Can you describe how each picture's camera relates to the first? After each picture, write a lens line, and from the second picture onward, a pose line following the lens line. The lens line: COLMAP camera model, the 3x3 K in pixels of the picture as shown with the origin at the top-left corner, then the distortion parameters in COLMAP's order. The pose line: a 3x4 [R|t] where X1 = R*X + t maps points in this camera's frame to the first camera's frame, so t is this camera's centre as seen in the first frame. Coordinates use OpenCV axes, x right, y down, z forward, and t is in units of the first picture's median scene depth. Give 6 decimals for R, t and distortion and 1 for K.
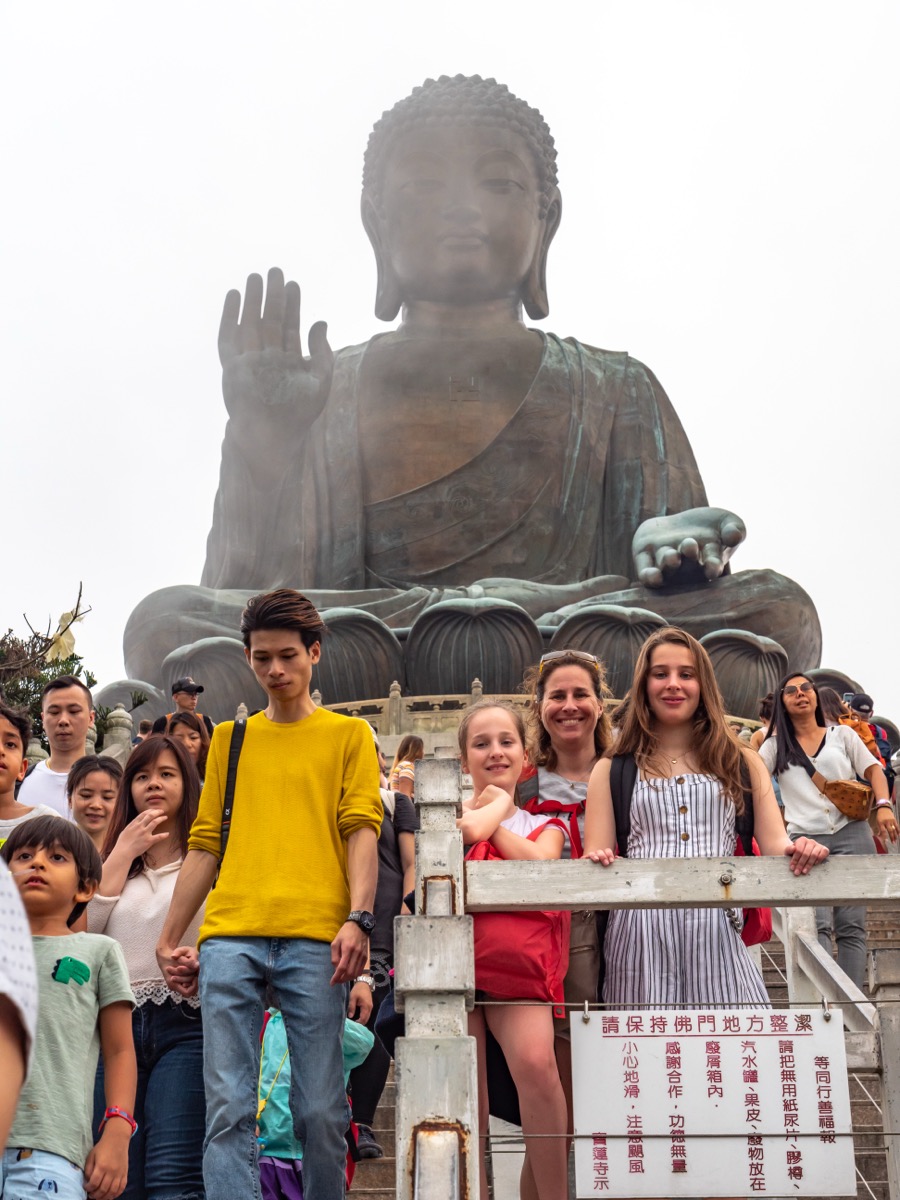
lens RADIAL K [[2390.8, 0, 450.0], [0, 2390.8, 600.0], [0, 0, 1]] dist [0.039670, 0.110348]
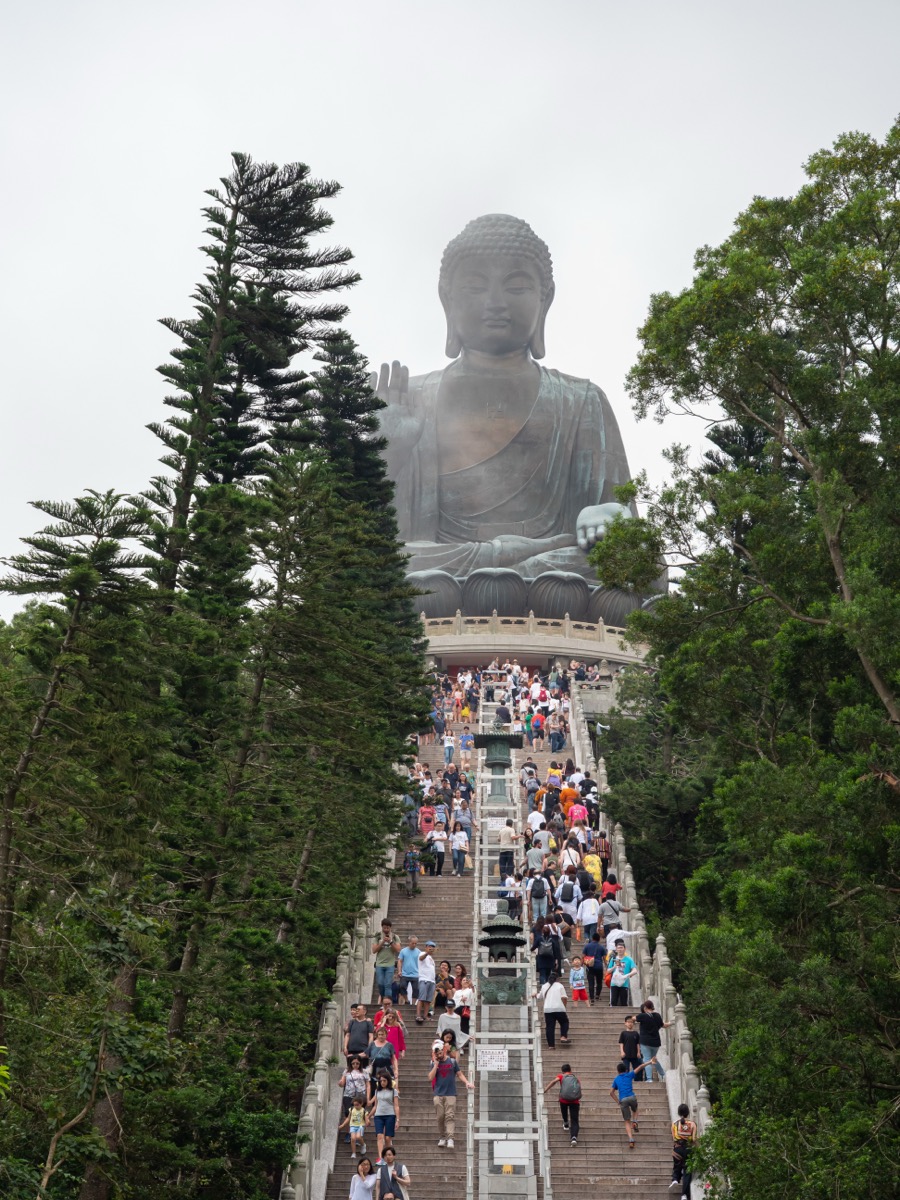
lens RADIAL K [[3490.7, 0, 450.0], [0, 3490.7, 600.0], [0, 0, 1]] dist [0.001476, -0.006151]
pose [[0.999709, 0.022496, -0.008726, -0.001915], [-0.021017, 0.989486, 0.143097, -0.329971], [0.011854, -0.142872, 0.989670, -1.669010]]
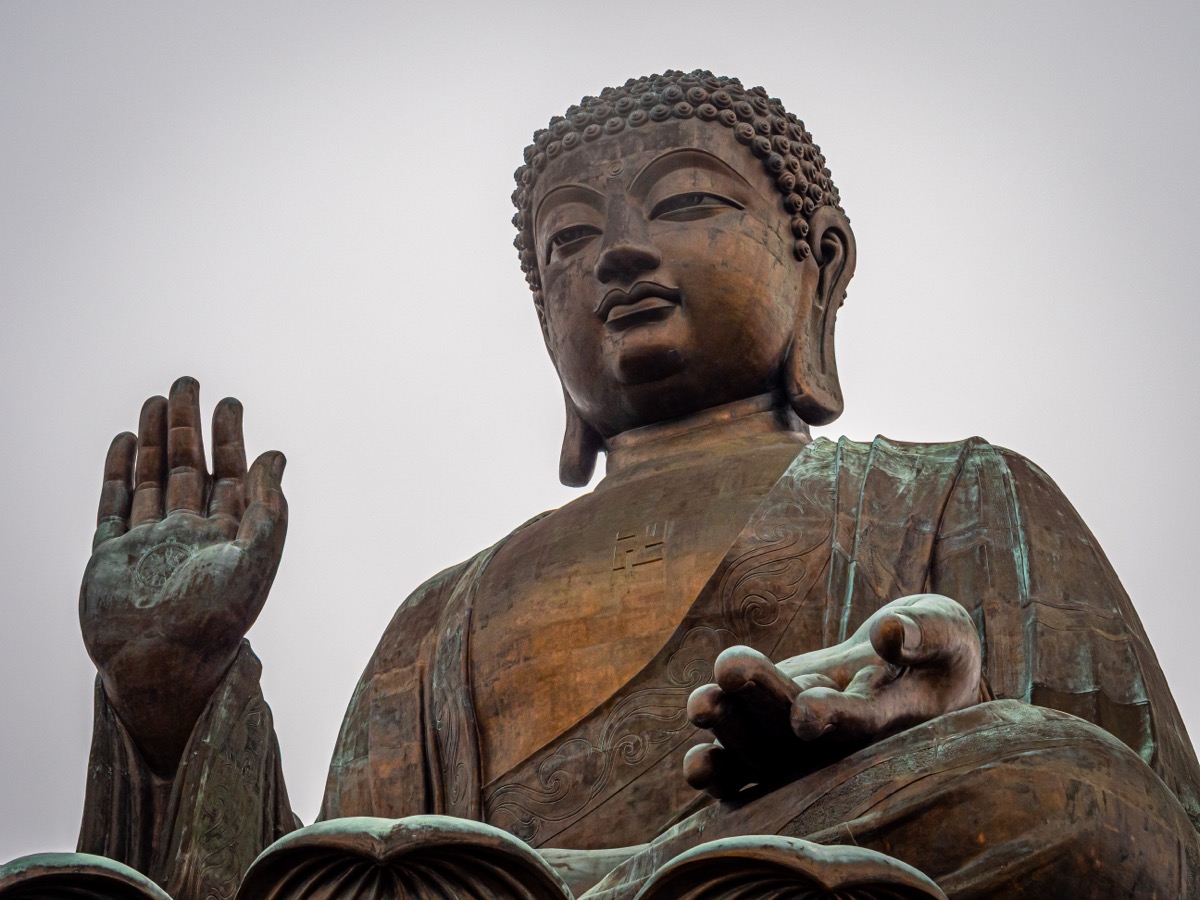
lens RADIAL K [[2258.9, 0, 600.0], [0, 2258.9, 450.0], [0, 0, 1]] dist [0.015628, 0.009474]
pose [[0.914196, -0.230061, -0.333644, 0.177501], [0.129478, 0.945911, -0.297470, 0.043453], [0.384033, 0.228746, 0.894535, 0.543595]]
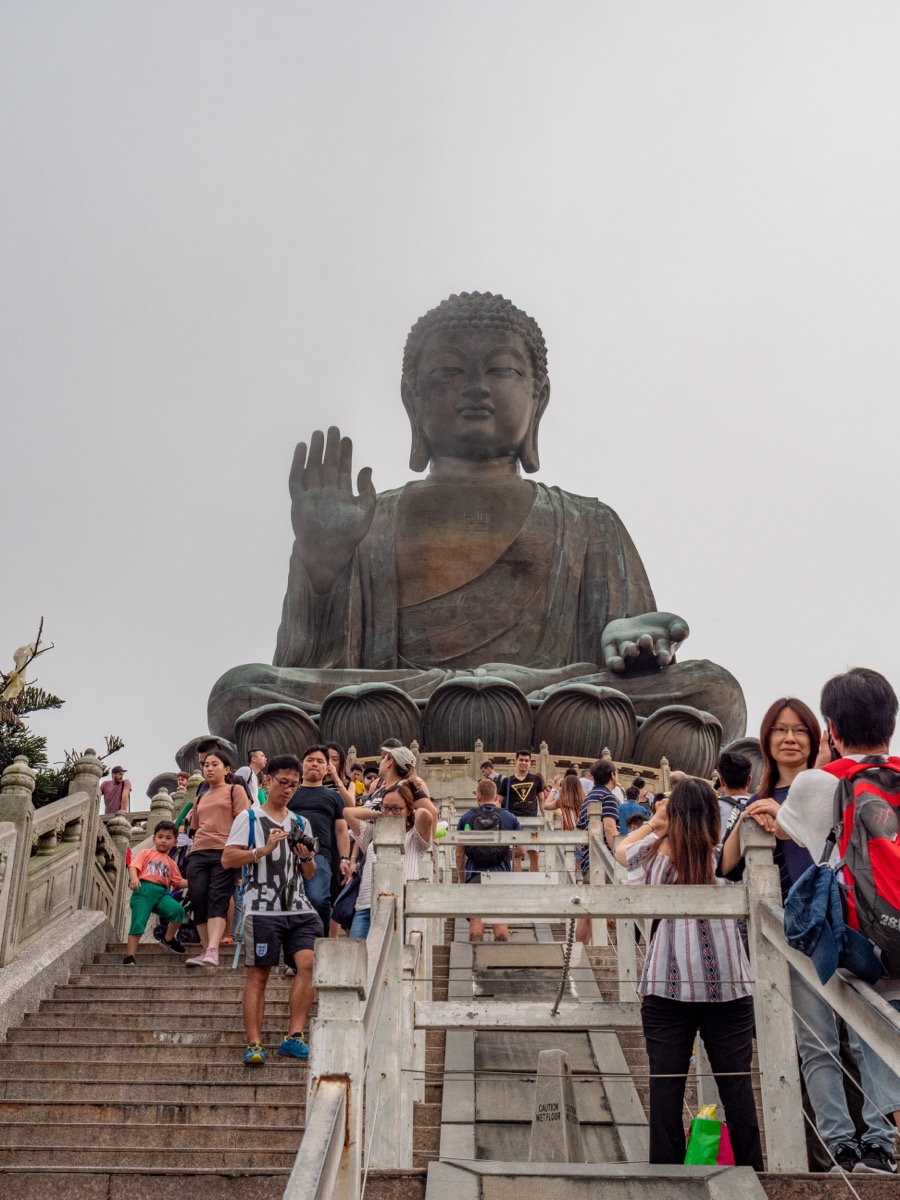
lens RADIAL K [[1632.9, 0, 450.0], [0, 1632.9, 600.0], [0, 0, 1]] dist [0.000150, -0.002257]
pose [[0.999775, 0.018009, -0.011223, 0.003115], [-0.018593, 0.998350, -0.054332, 0.004725], [0.010226, 0.054528, 0.998460, 0.097874]]
